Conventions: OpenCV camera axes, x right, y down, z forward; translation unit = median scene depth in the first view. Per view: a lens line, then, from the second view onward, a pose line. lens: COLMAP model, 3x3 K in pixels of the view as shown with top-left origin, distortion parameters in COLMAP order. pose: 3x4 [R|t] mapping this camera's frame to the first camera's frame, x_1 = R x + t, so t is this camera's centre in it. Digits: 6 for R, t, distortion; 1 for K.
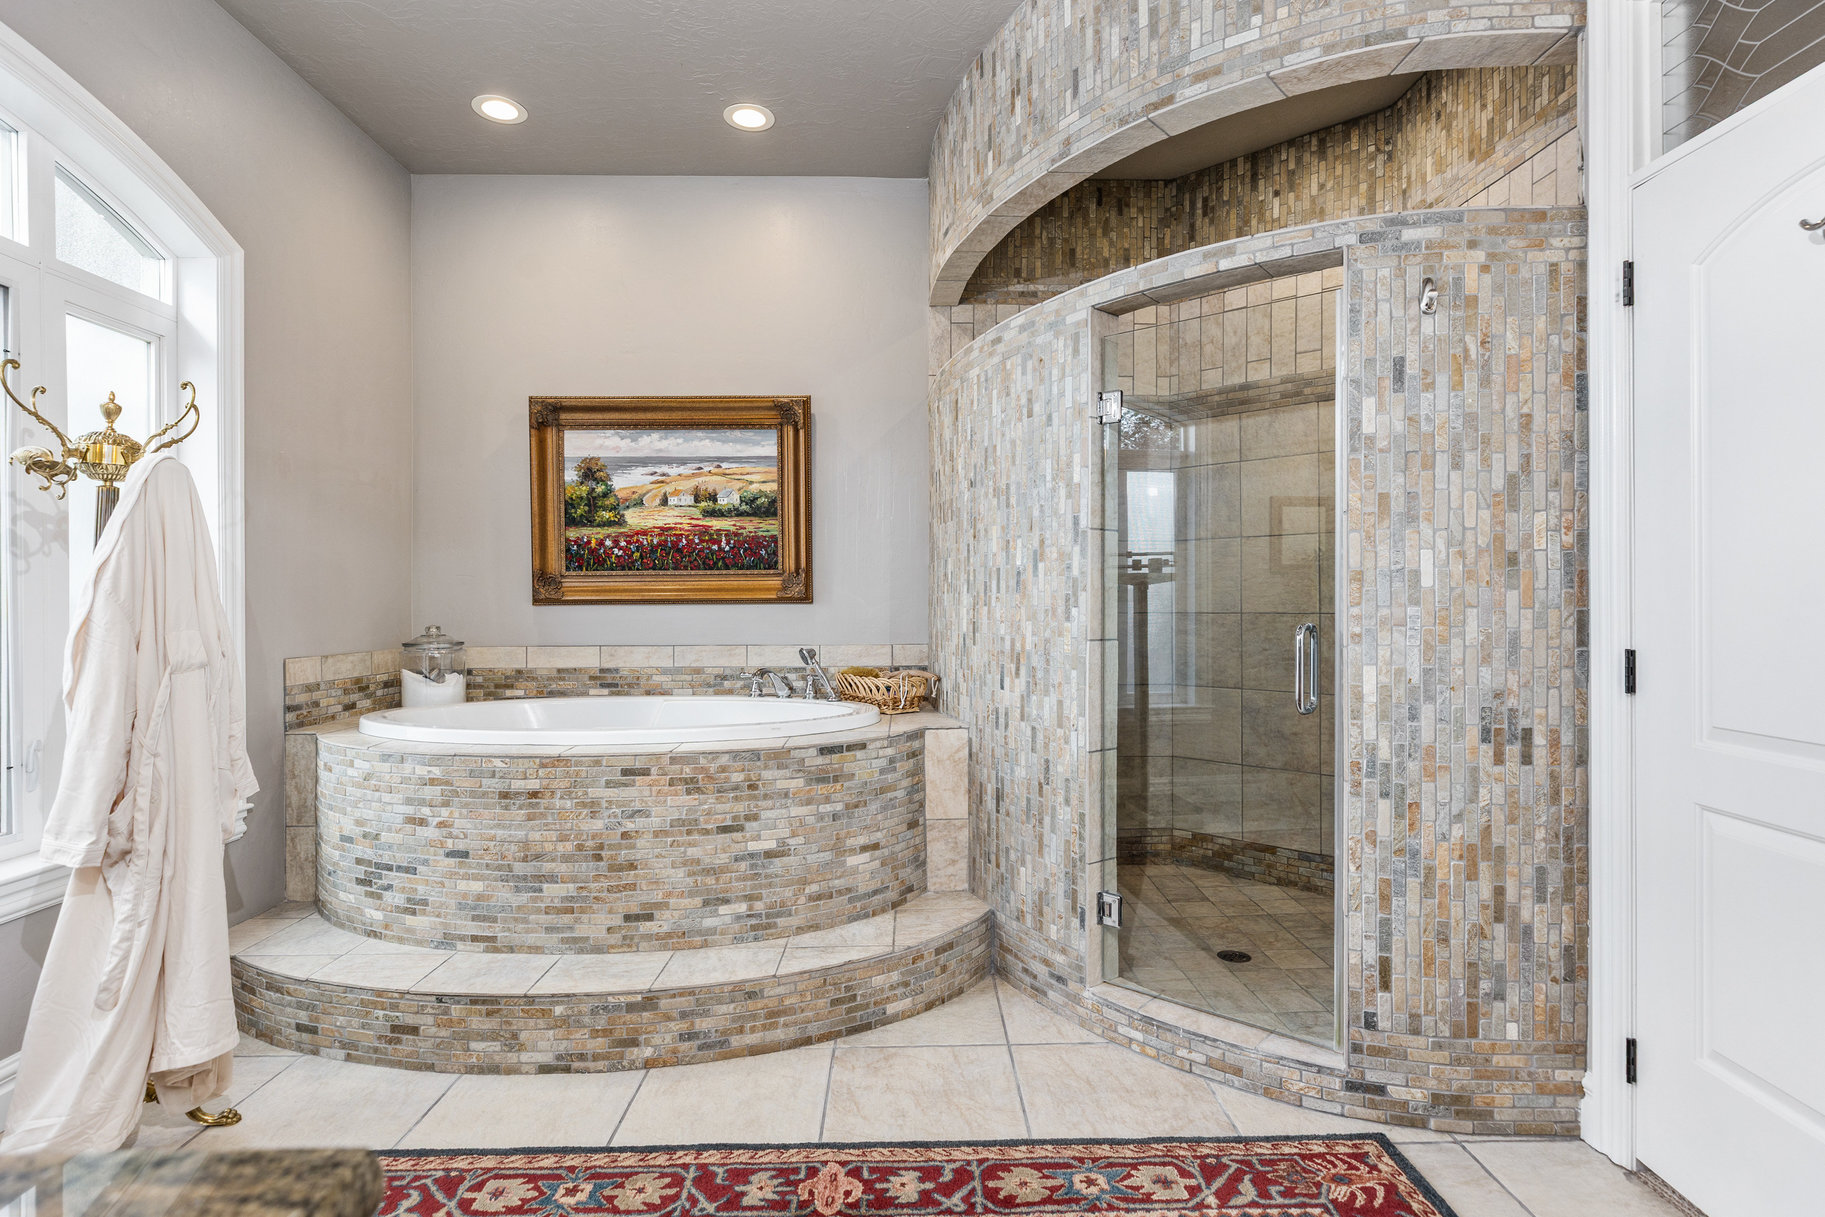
lens RADIAL K [[917.6, 0, 918.2], [0, 917.6, 610.2], [0, 0, 1]] dist [0.001466, 0.000109]
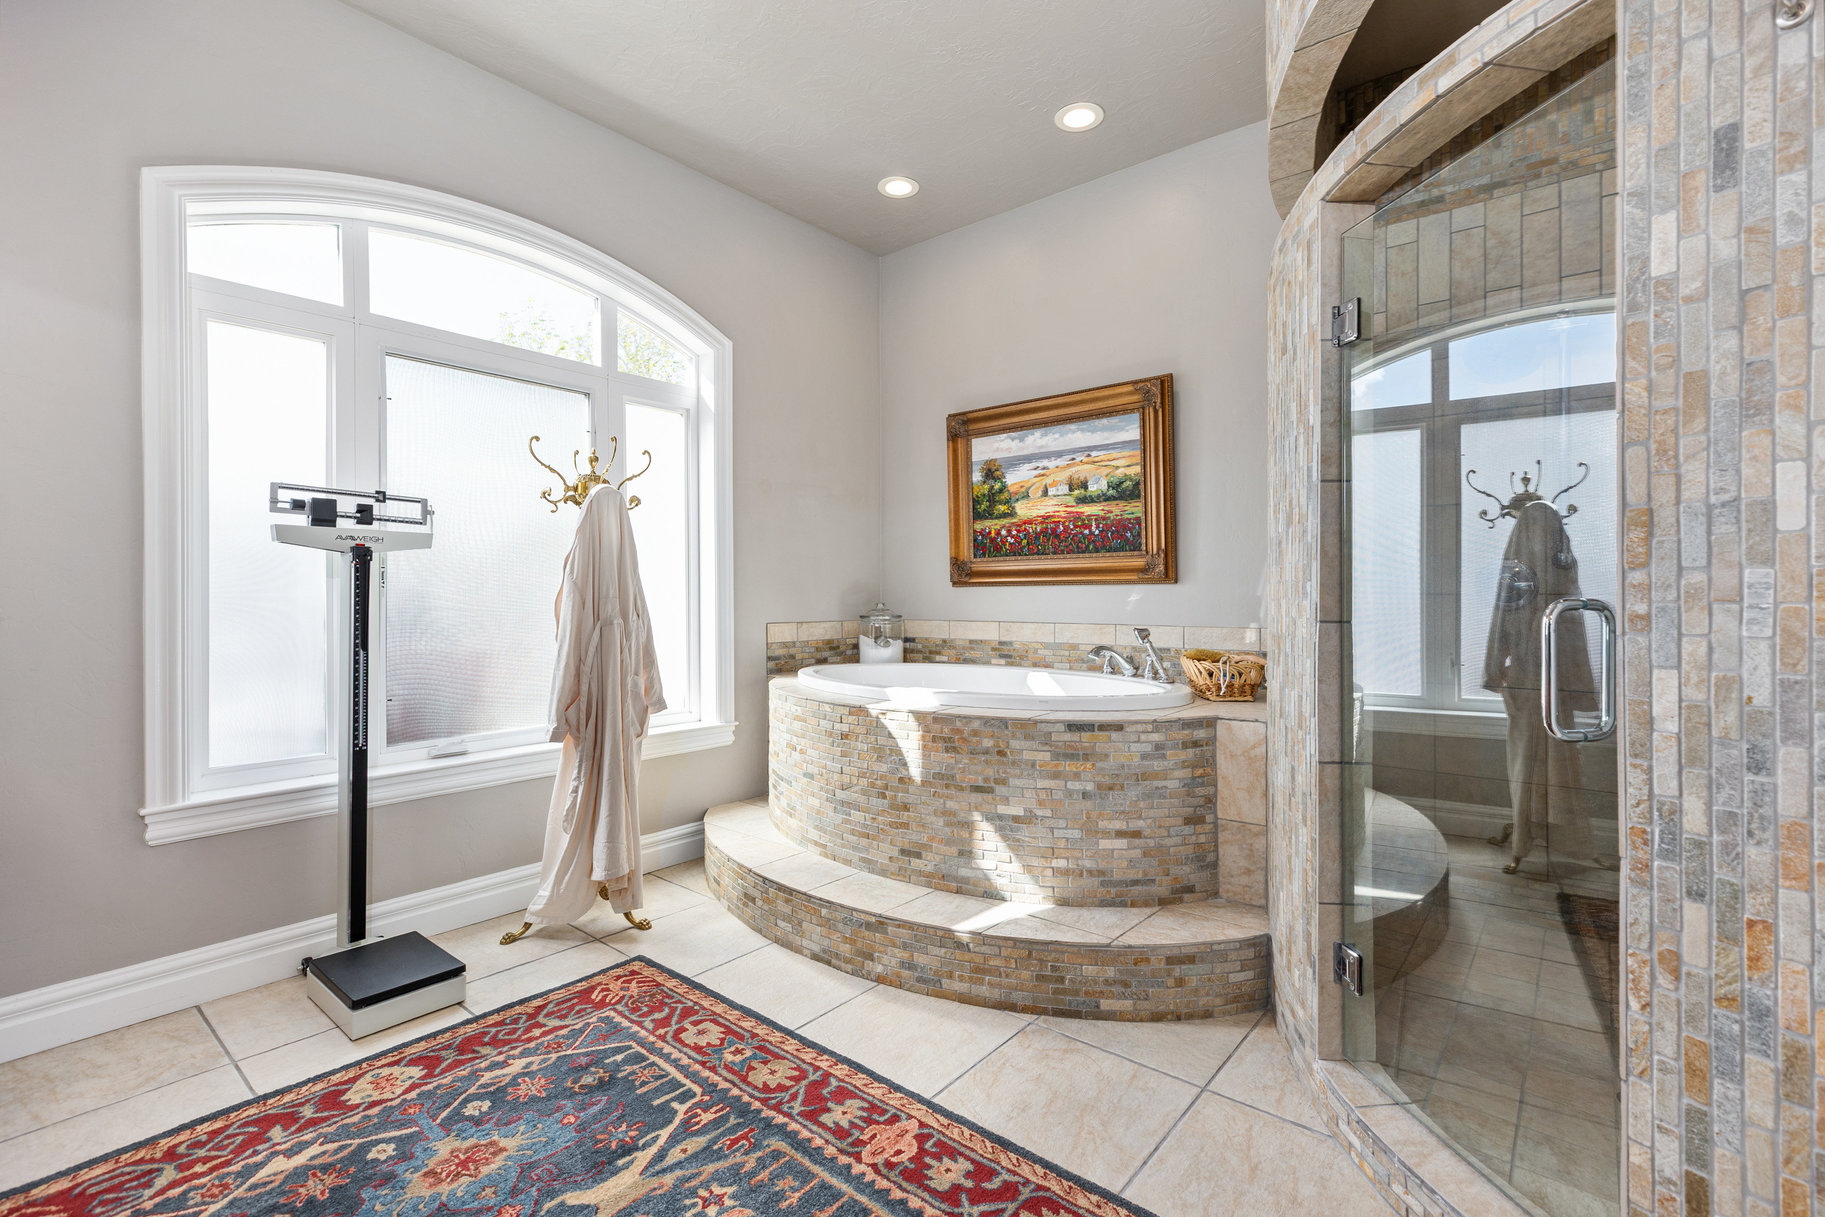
lens RADIAL K [[818.6, 0, 922.4], [0, 818.6, 599.4], [0, 0, 1]] dist [0.003147, 0.000499]
pose [[0.758777, 0.006494, -0.651318, 0.365394], [-0.007225, 0.999973, 0.001552, 0.014121], [0.651310, 0.003528, 0.758804, 0.224062]]
